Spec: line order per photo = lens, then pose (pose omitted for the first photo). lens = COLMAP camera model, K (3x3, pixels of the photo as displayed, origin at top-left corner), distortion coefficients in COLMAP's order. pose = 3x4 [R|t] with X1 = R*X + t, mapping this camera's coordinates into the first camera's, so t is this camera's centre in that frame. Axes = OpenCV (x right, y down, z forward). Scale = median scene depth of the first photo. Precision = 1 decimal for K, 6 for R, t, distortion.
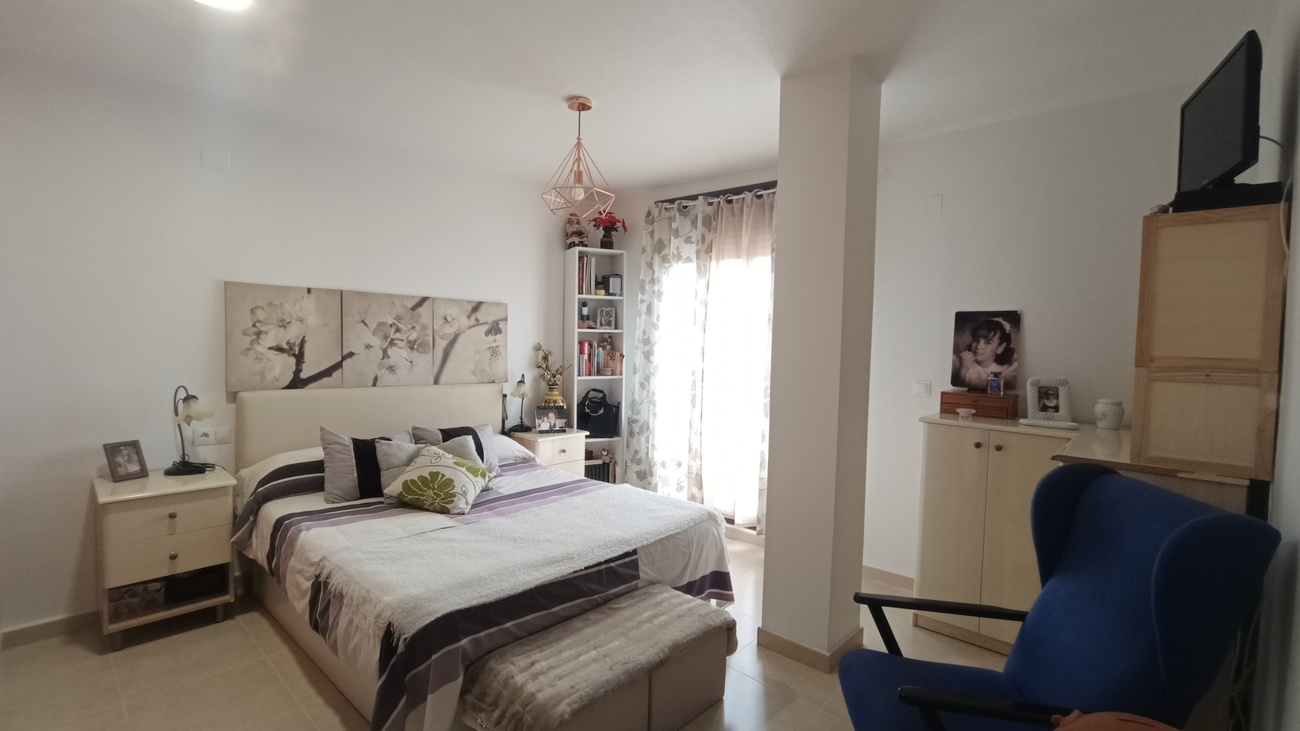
lens RADIAL K [[592.5, 0, 640.5], [0, 592.5, 361.8], [0, 0, 1]] dist [-0.033008, 0.021461]
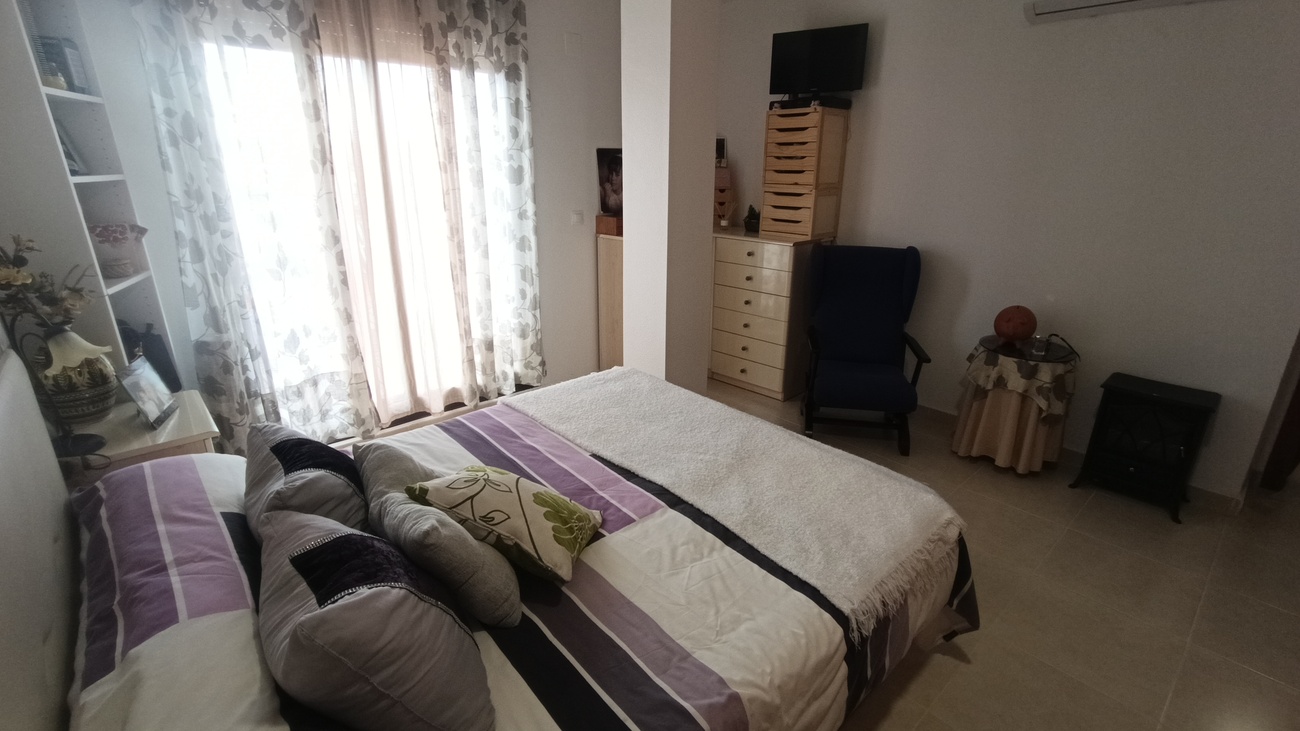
lens RADIAL K [[592.5, 0, 640.5], [0, 592.5, 361.8], [0, 0, 1]] dist [-0.033008, 0.021461]
pose [[0.085956, -0.341666, 0.935882, -0.641222], [0.038741, 0.939795, 0.339536, -0.073002], [-0.995545, 0.007072, 0.094018, 0.720551]]
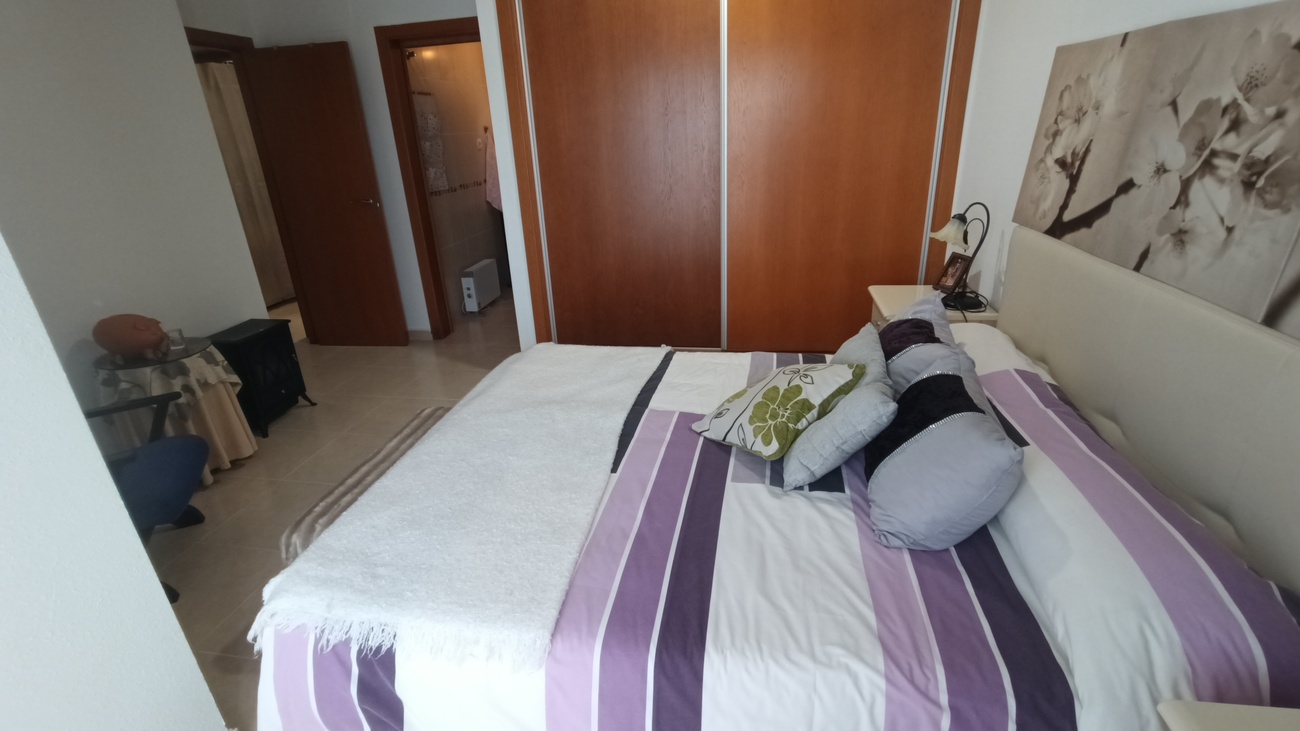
lens RADIAL K [[592.5, 0, 640.5], [0, 592.5, 361.8], [0, 0, 1]] dist [-0.033008, 0.021461]
pose [[-0.834130, 0.218834, -0.506300, 0.064907], [-0.000106, 0.917864, 0.396895, -0.065048], [0.551568, 0.331116, -0.765594, 1.168442]]
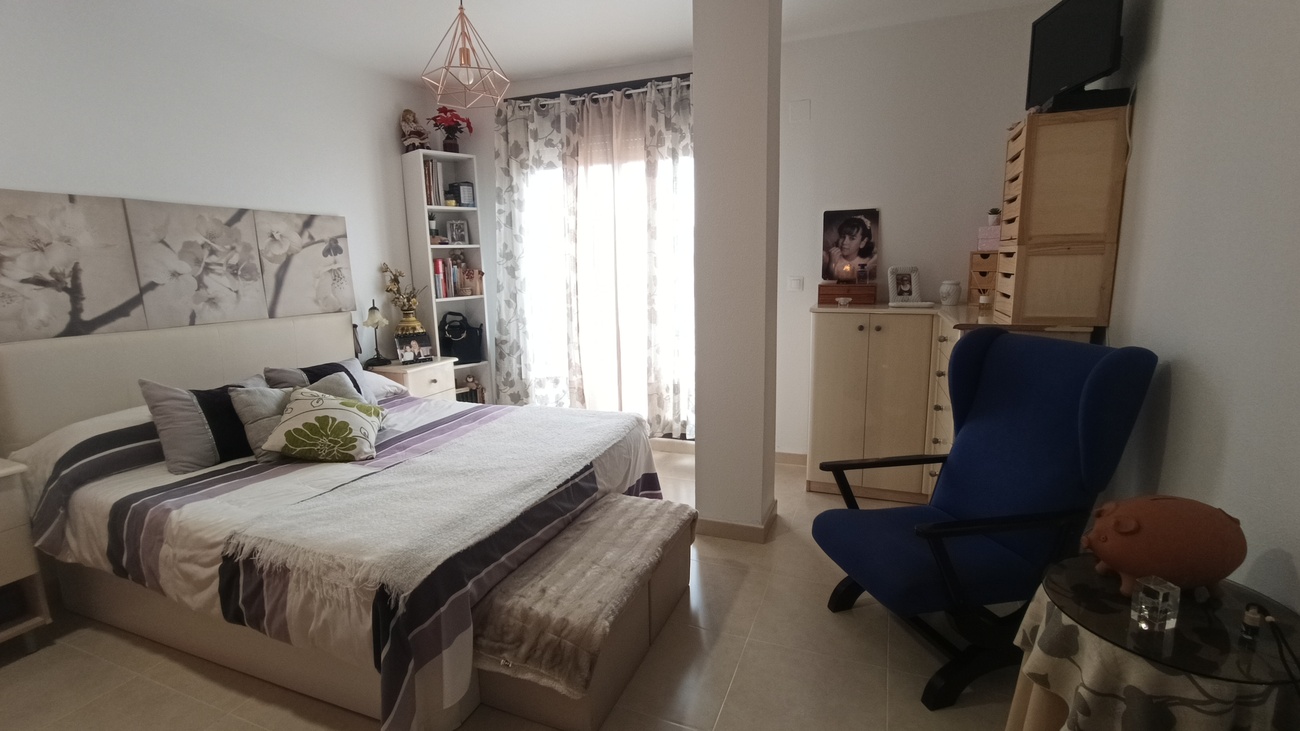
lens RADIAL K [[592.5, 0, 640.5], [0, 592.5, 361.8], [0, 0, 1]] dist [-0.033008, 0.021461]
pose [[0.934182, -0.103893, 0.341335, -0.168746], [0.058974, 0.988470, 0.139459, 0.016752], [-0.351889, -0.110150, 0.929538, 0.060592]]
